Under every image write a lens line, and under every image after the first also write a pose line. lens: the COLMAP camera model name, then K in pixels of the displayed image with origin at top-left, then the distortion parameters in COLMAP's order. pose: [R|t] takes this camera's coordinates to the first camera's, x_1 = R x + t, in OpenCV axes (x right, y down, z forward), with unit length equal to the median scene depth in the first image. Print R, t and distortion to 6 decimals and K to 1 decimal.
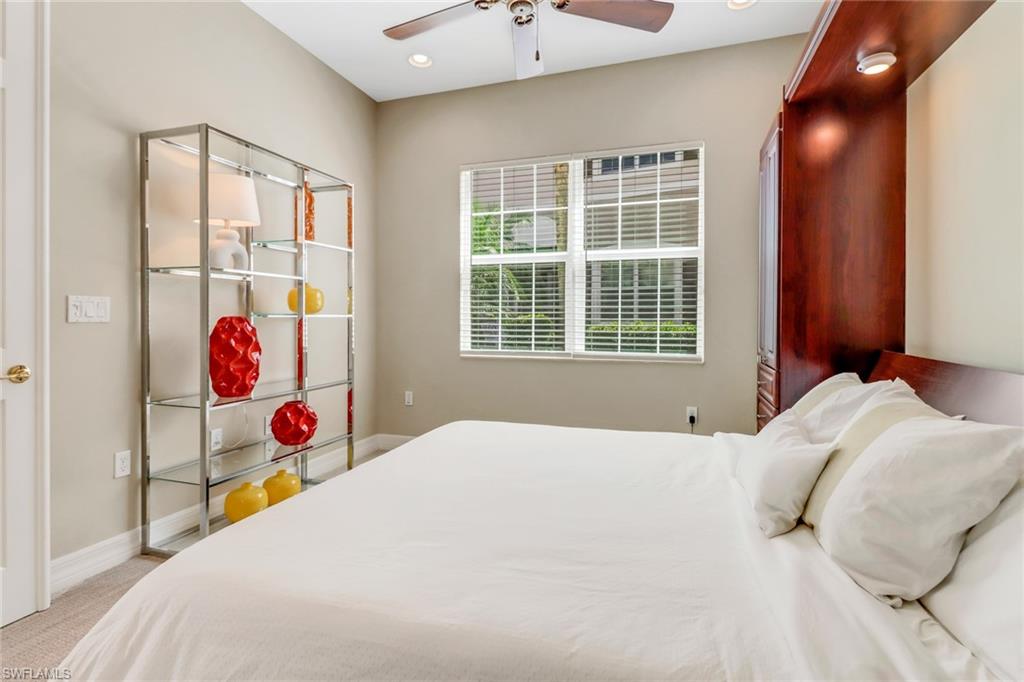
lens RADIAL K [[488.3, 0, 503.9], [0, 488.3, 322.1], [0, 0, 1]] dist [0.001985, -0.010309]
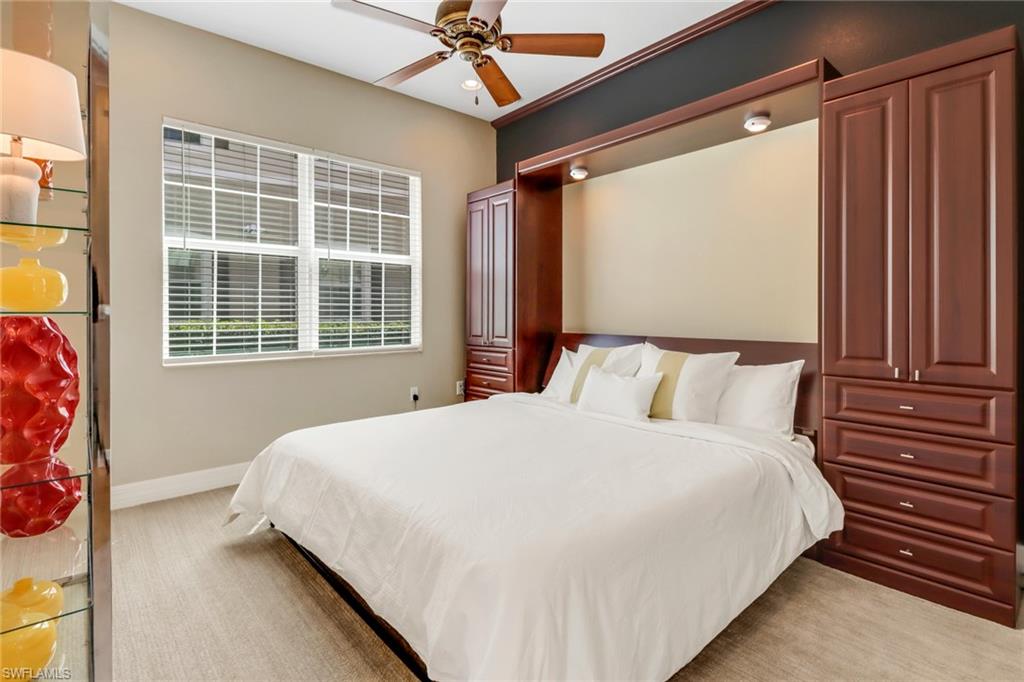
lens RADIAL K [[488.3, 0, 503.9], [0, 488.3, 322.1], [0, 0, 1]] dist [0.001985, -0.010309]
pose [[0.504737, -0.018093, 0.863084, -0.504851], [0.013160, 0.999825, 0.013264, -0.003013], [-0.863173, 0.004664, 0.504887, 0.169479]]
